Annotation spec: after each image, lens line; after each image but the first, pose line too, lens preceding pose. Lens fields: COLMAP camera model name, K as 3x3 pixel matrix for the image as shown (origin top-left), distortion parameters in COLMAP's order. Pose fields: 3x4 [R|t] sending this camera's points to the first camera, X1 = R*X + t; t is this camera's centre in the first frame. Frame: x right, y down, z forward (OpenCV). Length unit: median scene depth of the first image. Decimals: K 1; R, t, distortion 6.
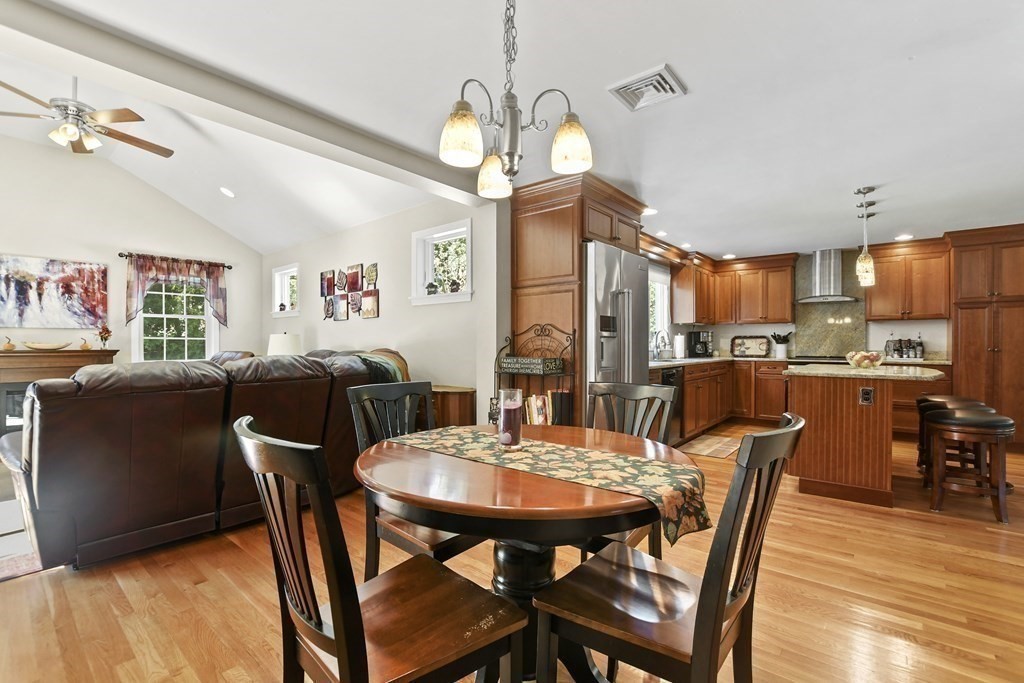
lens RADIAL K [[452.1, 0, 511.5], [0, 452.1, 346.5], [0, 0, 1]] dist [-0.028919, 0.006723]
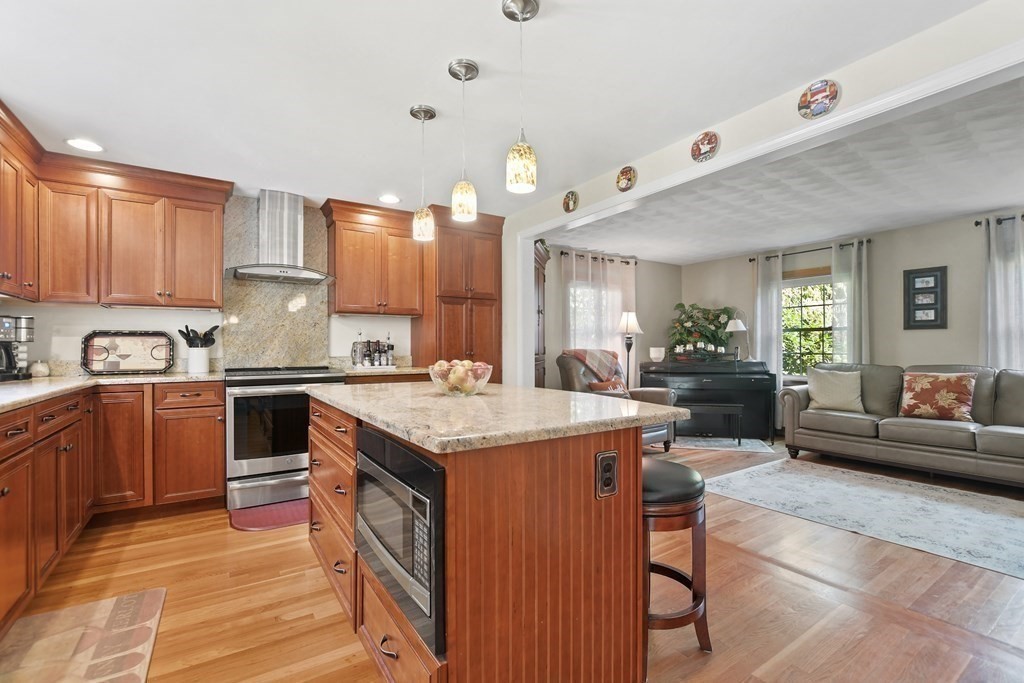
lens RADIAL K [[450.0, 0, 510.4], [0, 450.0, 346.9], [0, 0, 1]] dist [-0.019472, 0.000252]
pose [[0.289183, 0.001237, 0.957273, 0.236694], [0.009538, 0.999946, -0.004173, -0.000625], [-0.957226, 0.010337, 0.289155, 0.583851]]
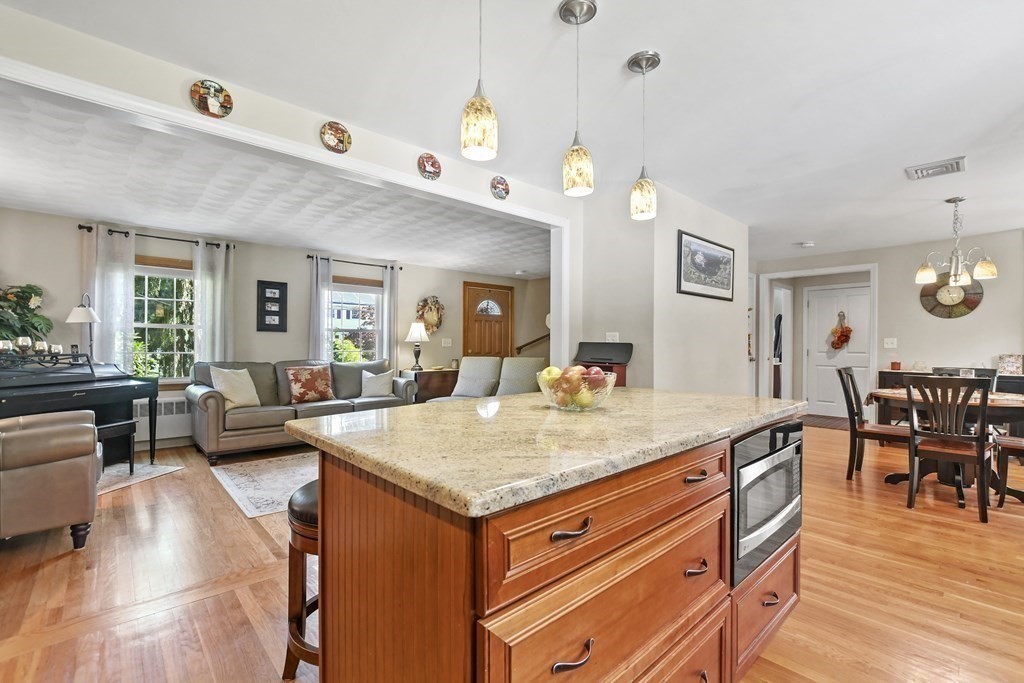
lens RADIAL K [[450.0, 0, 510.4], [0, 450.0, 346.9], [0, 0, 1]] dist [-0.019472, 0.000252]
pose [[-0.991124, -0.006716, 0.132770, 0.584846], [-0.005419, 0.999934, 0.010128, -0.008191], [-0.132830, 0.009318, -0.991095, 1.029092]]
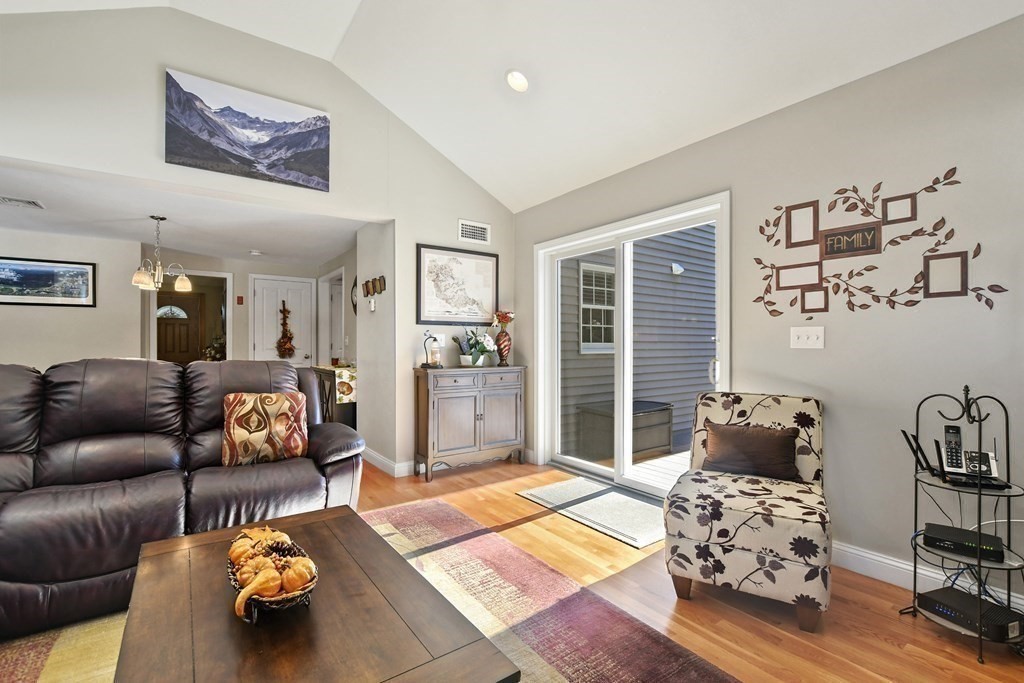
lens RADIAL K [[457.7, 0, 512.0], [0, 457.7, 341.5], [0, 0, 1]] dist [-0.018583, 0.000312]
pose [[-0.969204, 0.002144, 0.246248, -0.804354], [0.001713, 0.999997, -0.001964, -0.006204], [-0.246252, -0.001482, -0.969205, 0.895279]]
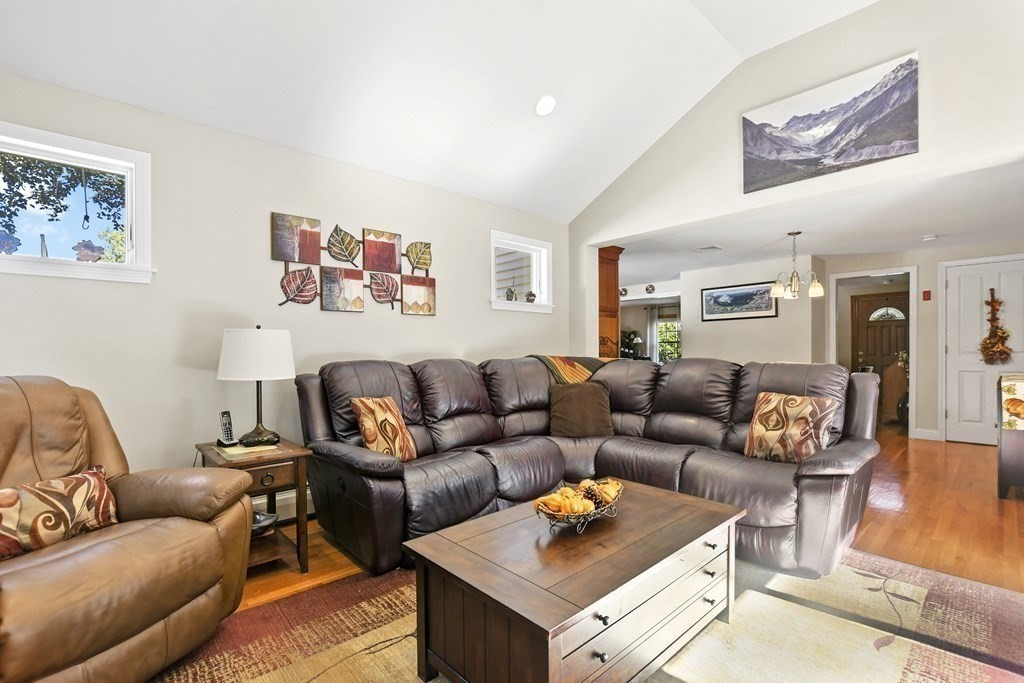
lens RADIAL K [[454.7, 0, 509.5], [0, 454.7, 354.0], [0, 0, 1]] dist [-0.017734, 0.000342]
pose [[0.135448, -0.007973, 0.990752, -0.959396], [0.011845, 0.999909, 0.006428, -0.003034], [-0.990714, 0.010865, 0.135530, 0.710642]]
